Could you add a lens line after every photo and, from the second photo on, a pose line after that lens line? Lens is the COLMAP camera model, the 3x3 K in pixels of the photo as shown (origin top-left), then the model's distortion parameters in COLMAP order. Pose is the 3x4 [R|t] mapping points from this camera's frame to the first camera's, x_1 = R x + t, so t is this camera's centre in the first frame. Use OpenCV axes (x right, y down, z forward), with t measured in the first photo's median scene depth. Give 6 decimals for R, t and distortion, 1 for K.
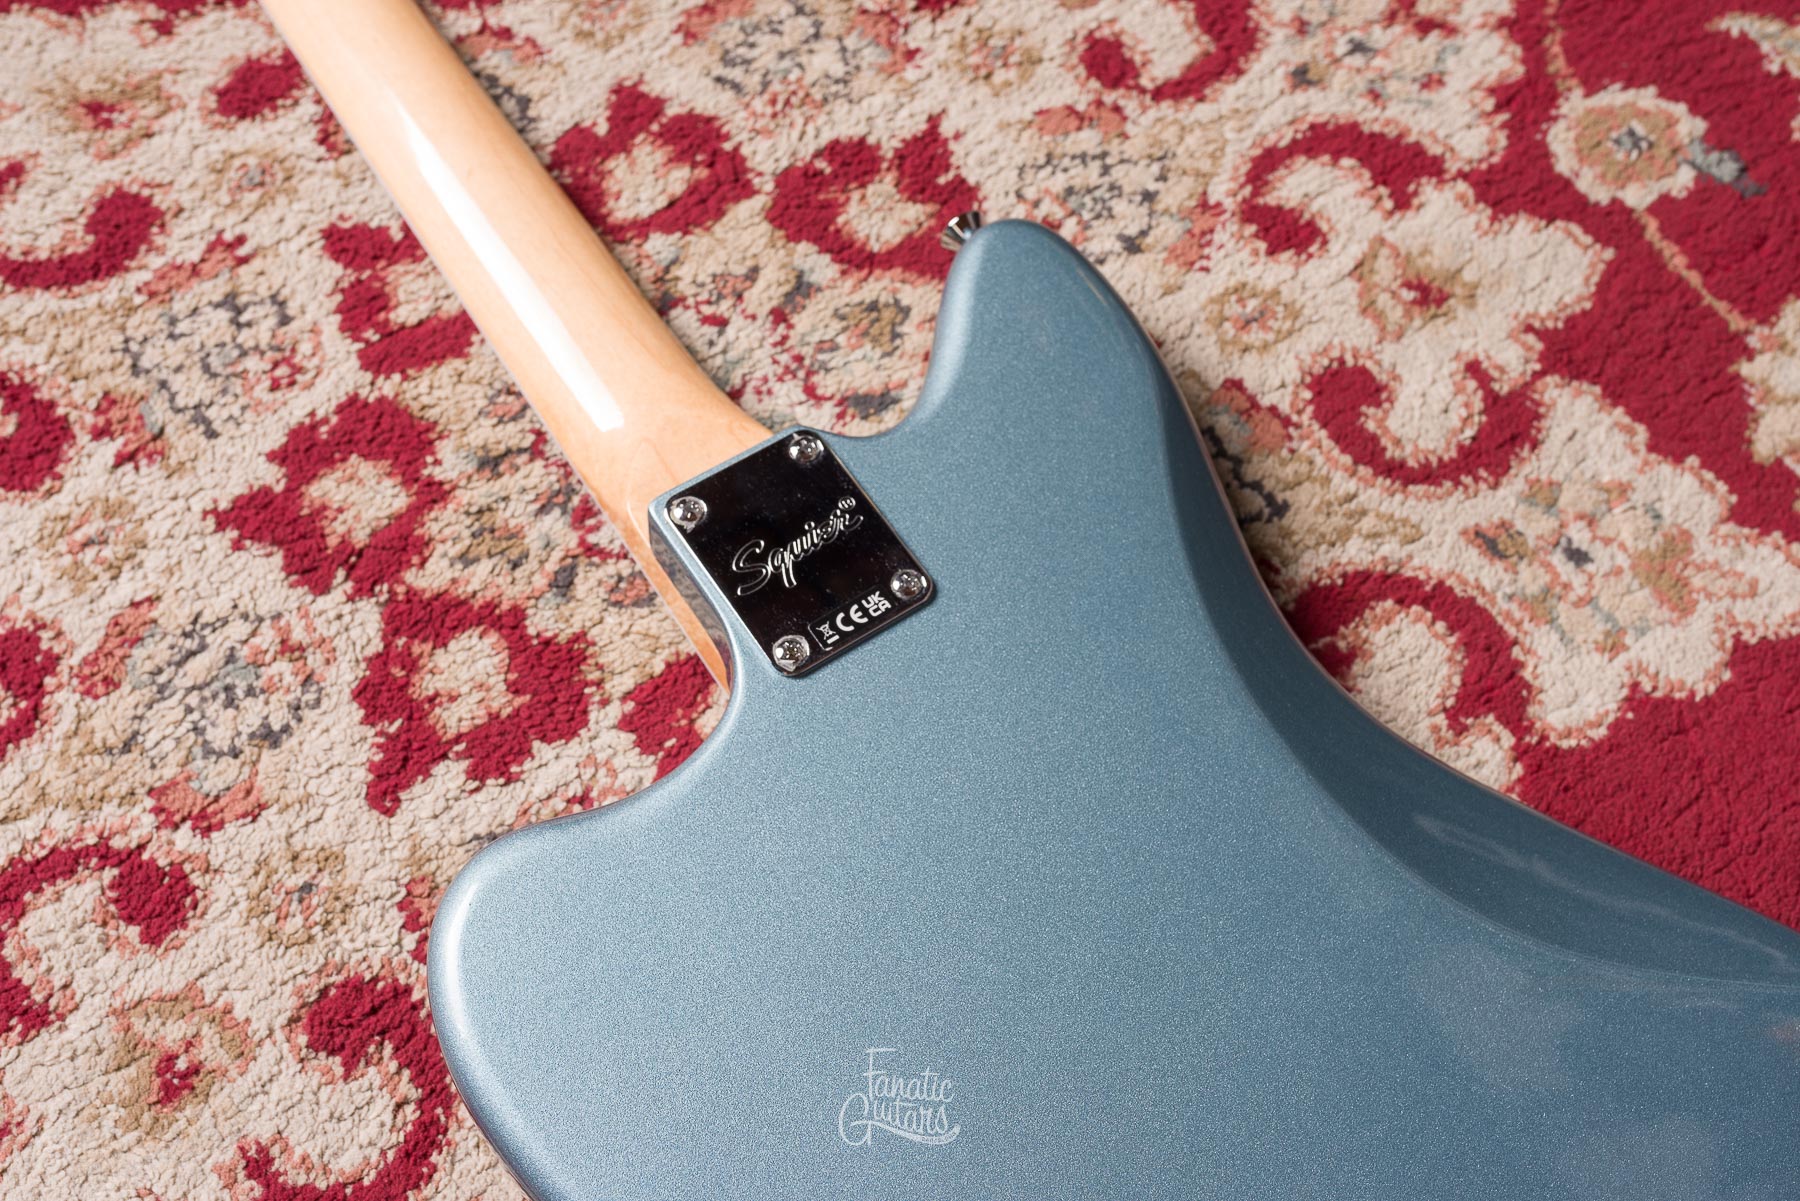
lens RADIAL K [[1766.9, 0, 906.7], [0, 1766.9, 604.8], [0, 0, 1]] dist [0.002859, -0.003769]
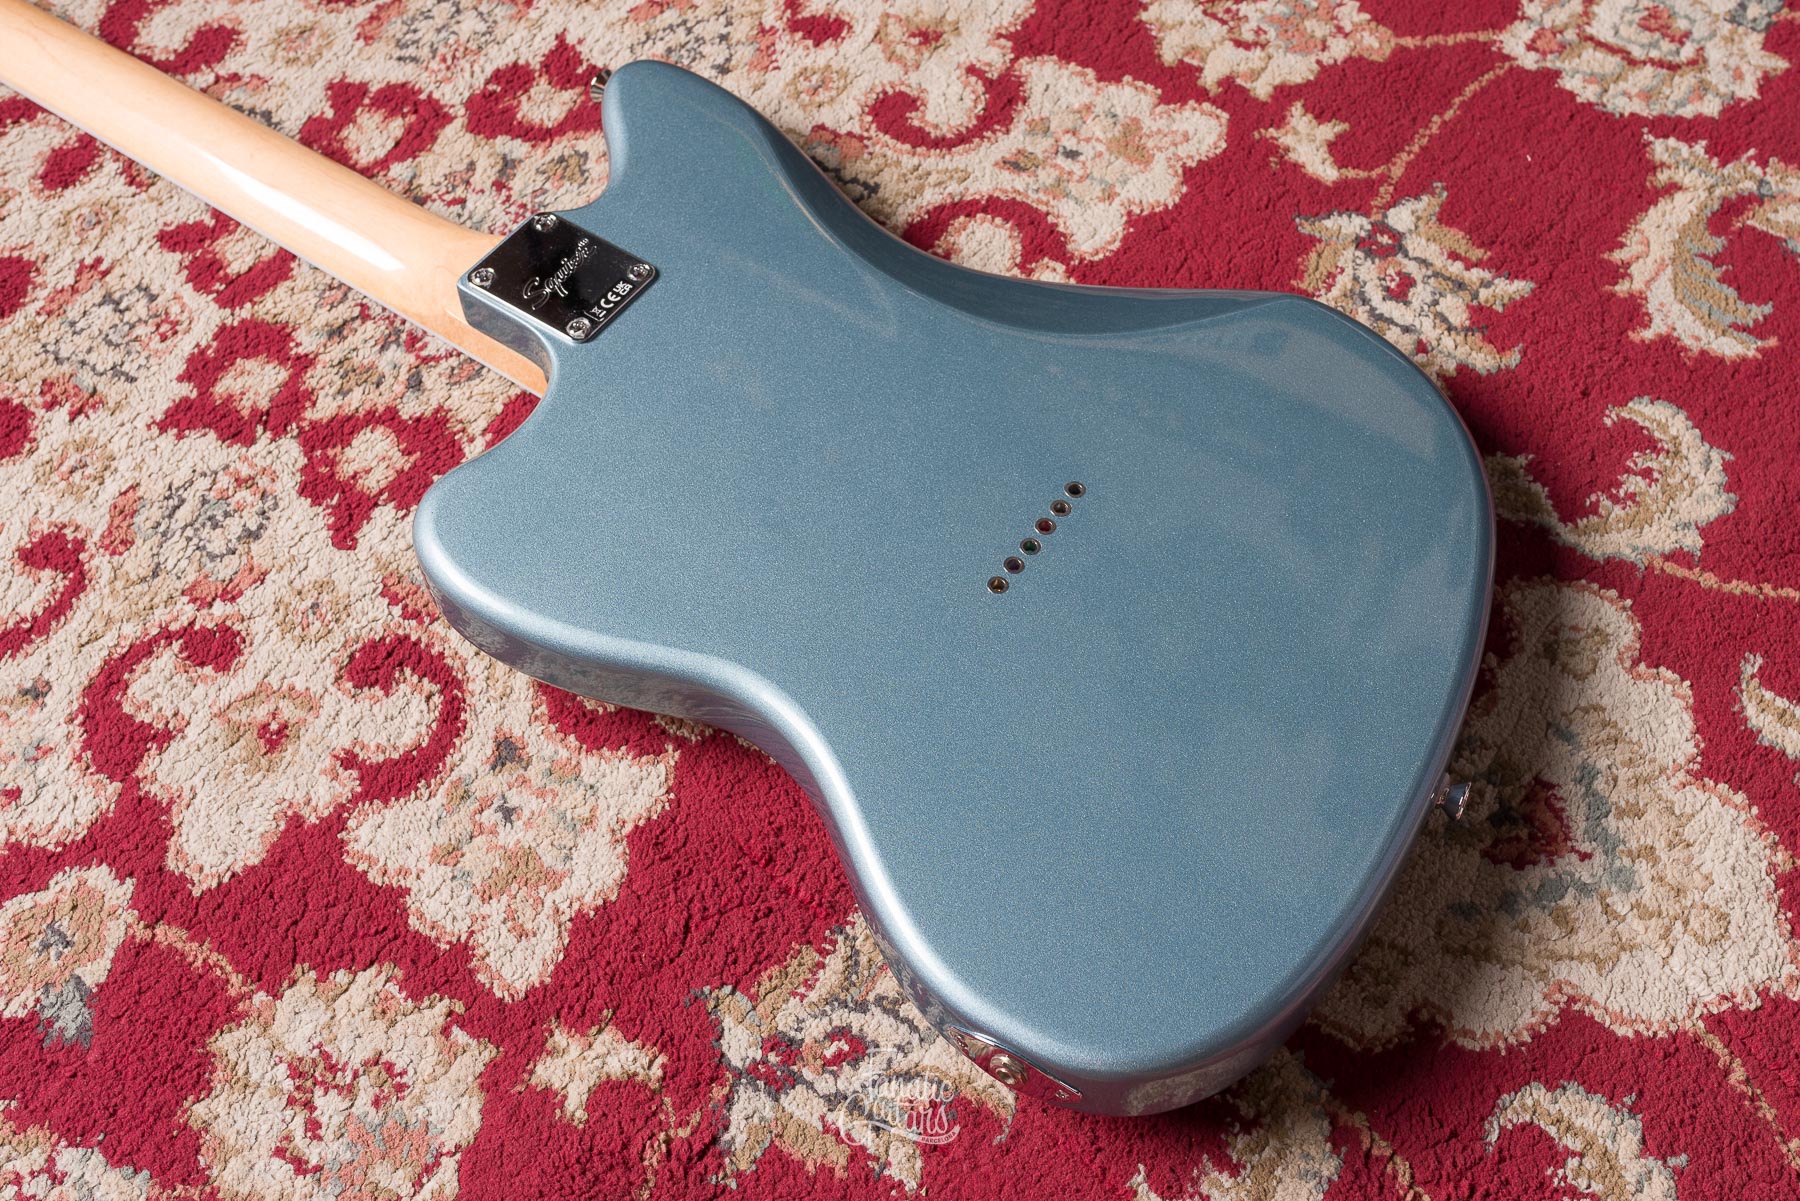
lens RADIAL K [[2090.7, 0, 1027.0], [0, 2090.7, 595.9], [0, 0, 1]] dist [0.004637, -0.014834]
pose [[0.927189, -0.340412, 0.156333, -0.055159], [0.355802, 0.930839, -0.083331, 0.435148], [-0.117154, 0.132887, 0.984183, -0.653892]]
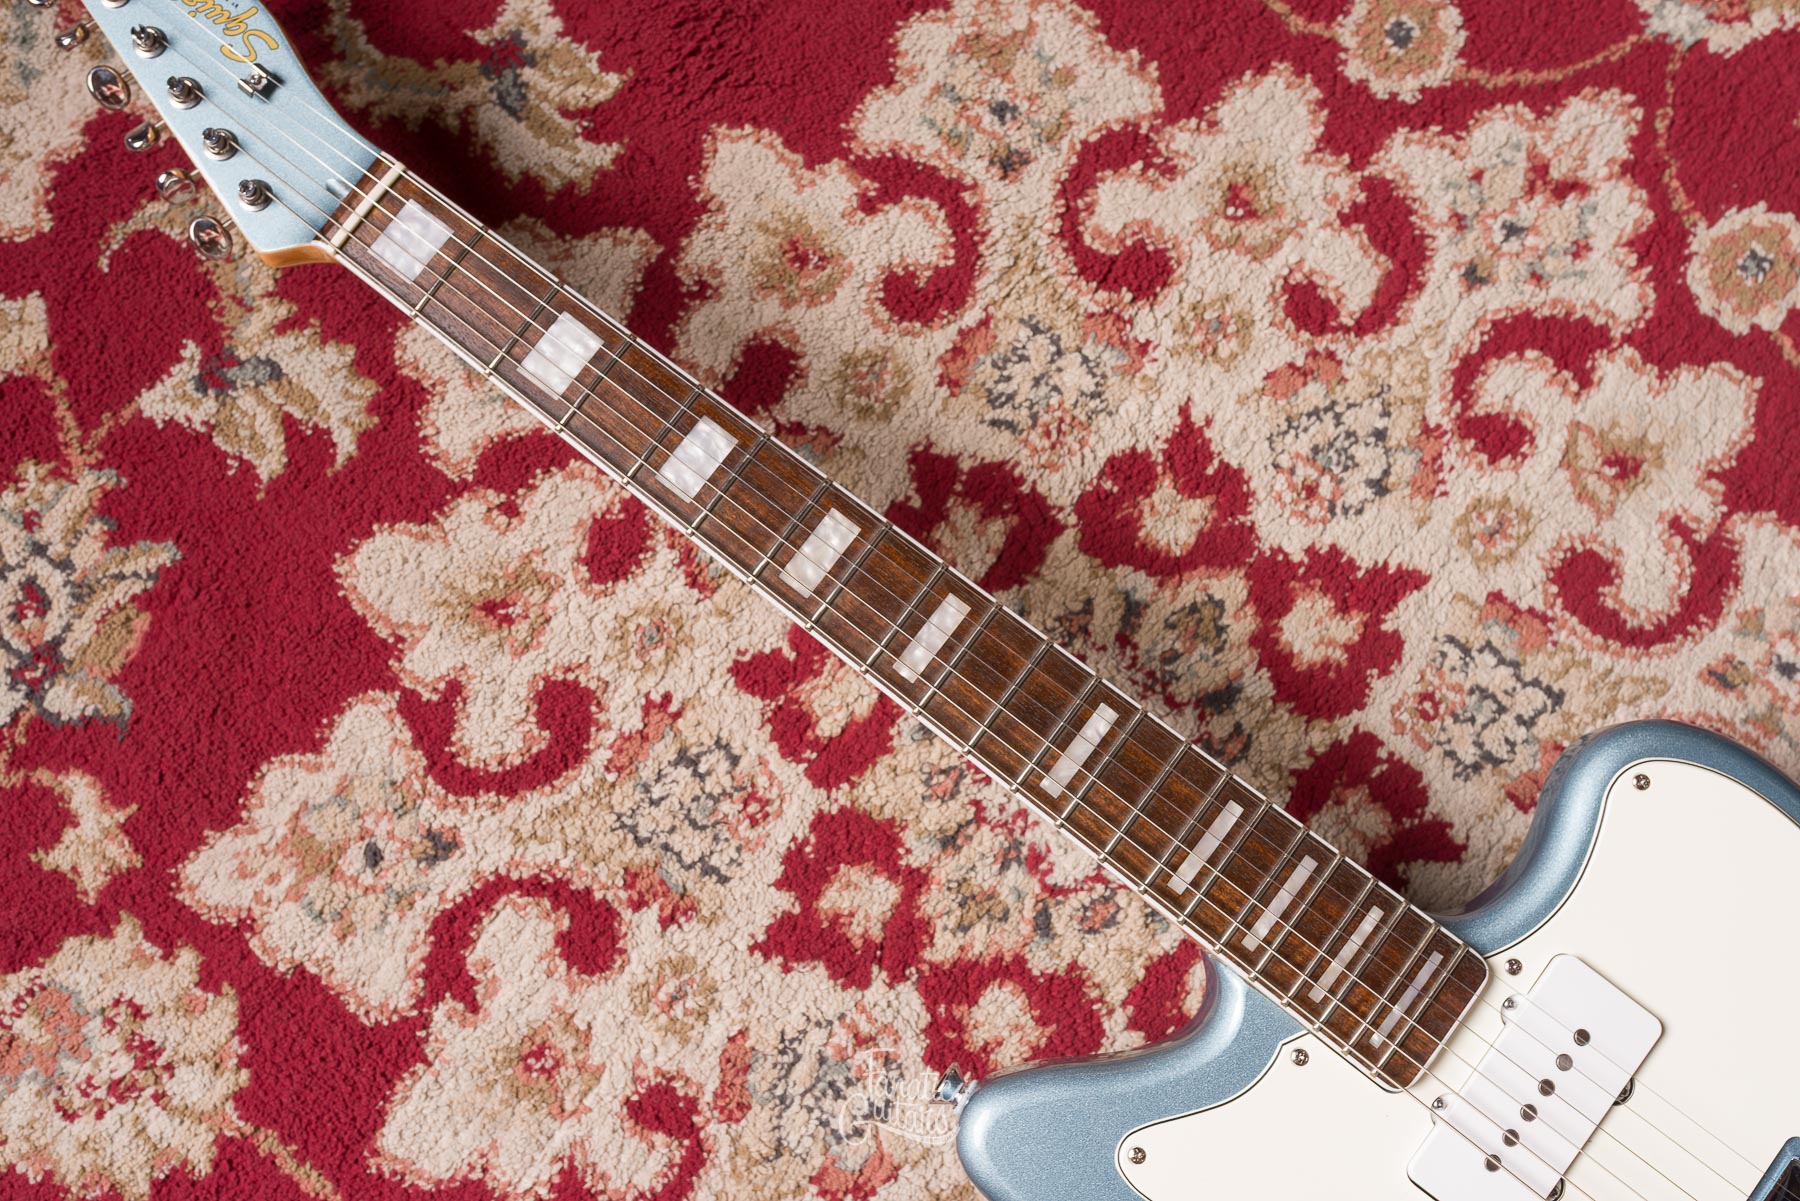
lens RADIAL K [[1766.9, 0, 906.7], [0, 1766.9, 604.8], [0, 0, 1]] dist [0.002859, -0.003769]
pose [[0.960600, -0.277084, 0.021727, -0.237652], [0.258995, 0.920765, 0.291740, -0.585678], [-0.100842, -0.274618, 0.956251, -0.138745]]
